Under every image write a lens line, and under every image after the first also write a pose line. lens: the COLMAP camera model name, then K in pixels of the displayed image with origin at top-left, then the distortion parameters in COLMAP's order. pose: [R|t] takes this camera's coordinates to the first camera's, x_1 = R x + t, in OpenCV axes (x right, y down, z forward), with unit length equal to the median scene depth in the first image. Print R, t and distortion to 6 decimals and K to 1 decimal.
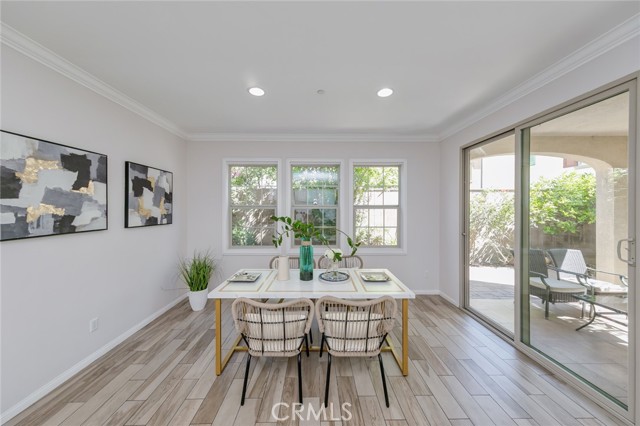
lens RADIAL K [[218.5, 0, 320.8], [0, 218.5, 208.7], [0, 0, 1]] dist [0.004337, -0.000238]
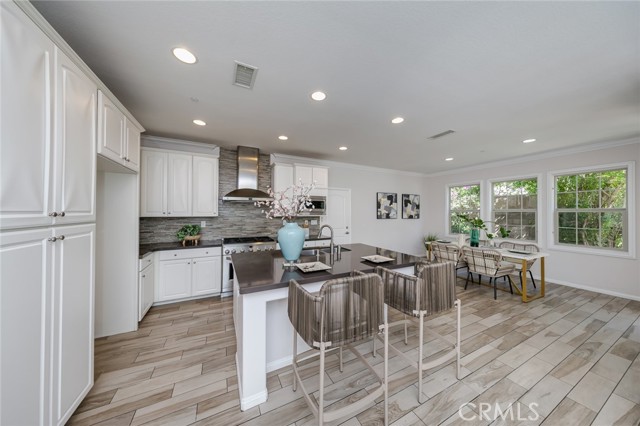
lens RADIAL K [[204.0, 0, 319.5], [0, 204.0, 210.9], [0, 0, 1]] dist [0.000303, -0.000083]
pose [[0.429048, -0.006243, -0.903260, 0.844025], [-0.006321, 0.999931, -0.009913, 0.021153], [0.903259, 0.009962, 0.428979, -0.893412]]
